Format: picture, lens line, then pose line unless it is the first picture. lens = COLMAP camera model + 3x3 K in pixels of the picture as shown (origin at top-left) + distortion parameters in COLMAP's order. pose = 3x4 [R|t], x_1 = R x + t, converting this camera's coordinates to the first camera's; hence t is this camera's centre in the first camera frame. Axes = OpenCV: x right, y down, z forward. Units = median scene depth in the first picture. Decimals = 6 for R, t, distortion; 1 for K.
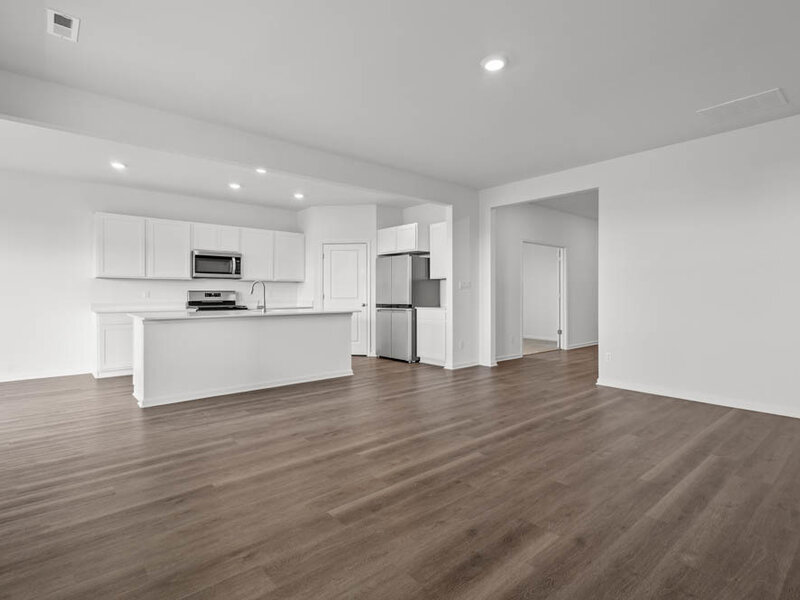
lens RADIAL K [[417.4, 0, 401.2], [0, 417.4, 289.3], [0, 0, 1]] dist [0.008507, -0.000231]
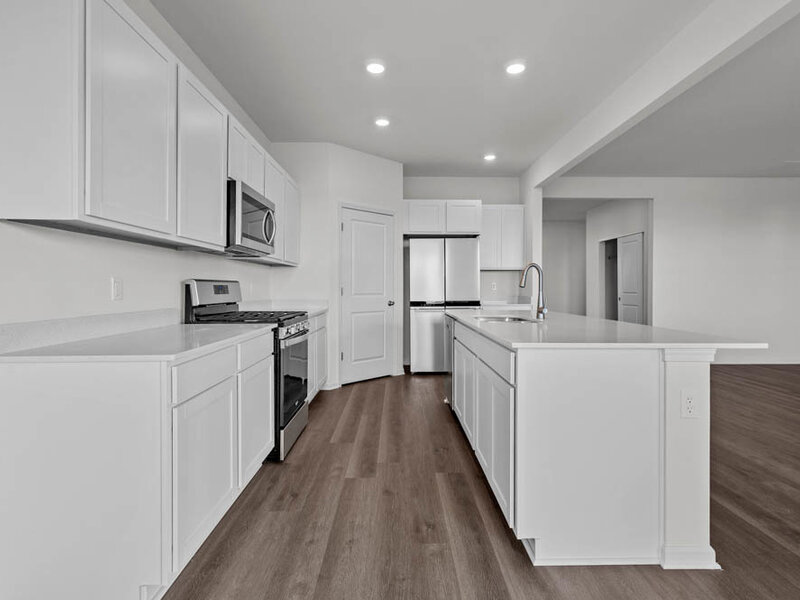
lens RADIAL K [[417.4, 0, 401.2], [0, 417.4, 289.3], [0, 0, 1]] dist [0.008507, -0.000231]
pose [[0.643398, -0.001688, 0.765530, -0.676761], [-0.010593, 0.999882, 0.011108, 0.006622], [-0.765458, -0.015256, 0.643304, 0.588285]]
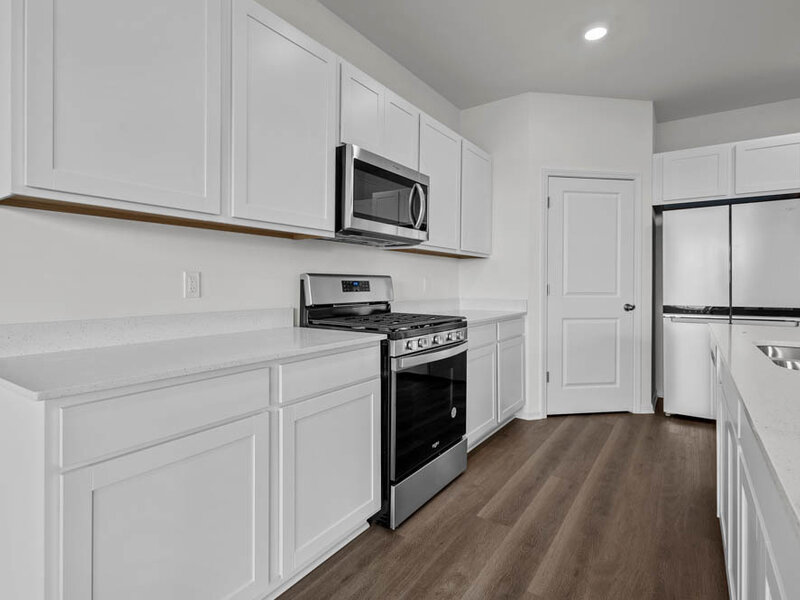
lens RADIAL K [[418.2, 0, 399.6], [0, 418.2, 284.9], [0, 0, 1]] dist [0.004816, 0.000262]
pose [[0.967707, 0.004107, 0.252044, -0.515171], [-0.008073, 0.999859, 0.014704, 0.007077], [-0.251948, -0.016264, 0.967604, 0.657273]]
